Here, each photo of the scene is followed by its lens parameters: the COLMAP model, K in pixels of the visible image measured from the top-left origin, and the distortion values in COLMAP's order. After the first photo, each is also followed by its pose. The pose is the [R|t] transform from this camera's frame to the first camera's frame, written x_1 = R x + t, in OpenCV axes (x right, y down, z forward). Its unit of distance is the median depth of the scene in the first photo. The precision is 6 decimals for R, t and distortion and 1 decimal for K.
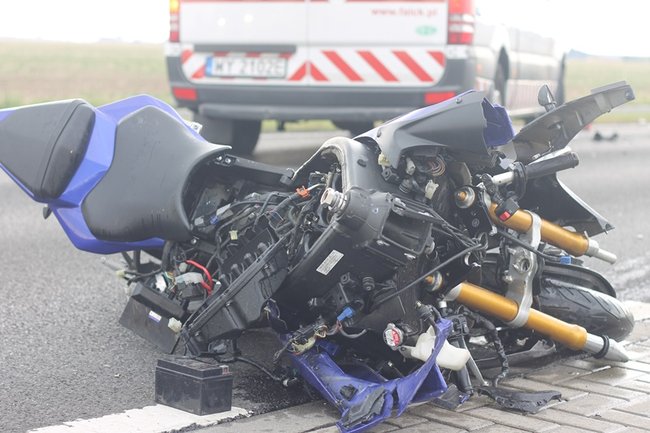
lens RADIAL K [[1539.3, 0, 325.0], [0, 1539.3, 216.5], [0, 0, 1]] dist [-0.090418, -0.369801]
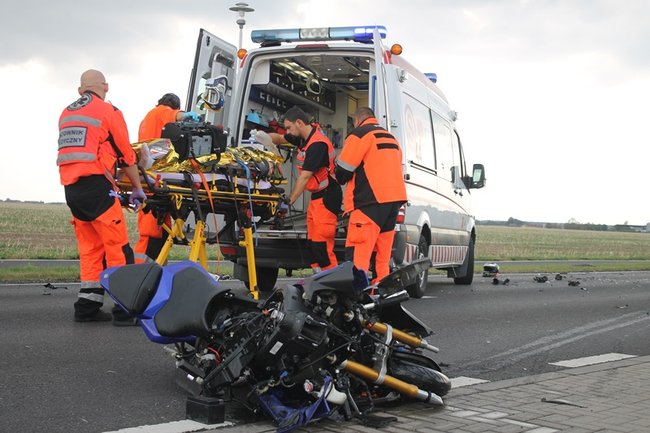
lens RADIAL K [[1074.7, 0, 325.0], [0, 1074.7, 216.5], [0, 0, 1]] dist [-0.025803, -0.074329]
pose [[0.999817, 0.011500, -0.015262, 0.076211], [-0.013083, 0.994060, -0.108047, 0.009387], [0.013929, 0.108226, 0.994029, -0.346141]]
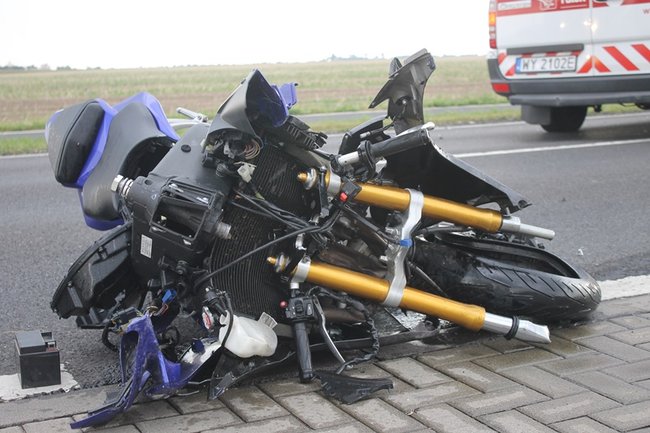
lens RADIAL K [[1042.2, 0, 325.0], [0, 1042.2, 216.5], [0, 0, 1]] dist [-0.010308, -0.053956]
pose [[0.907679, -0.005290, -0.419633, 0.364580], [0.020583, 0.999278, 0.031922, -0.008794], [0.419161, -0.037612, 0.907132, 0.375044]]
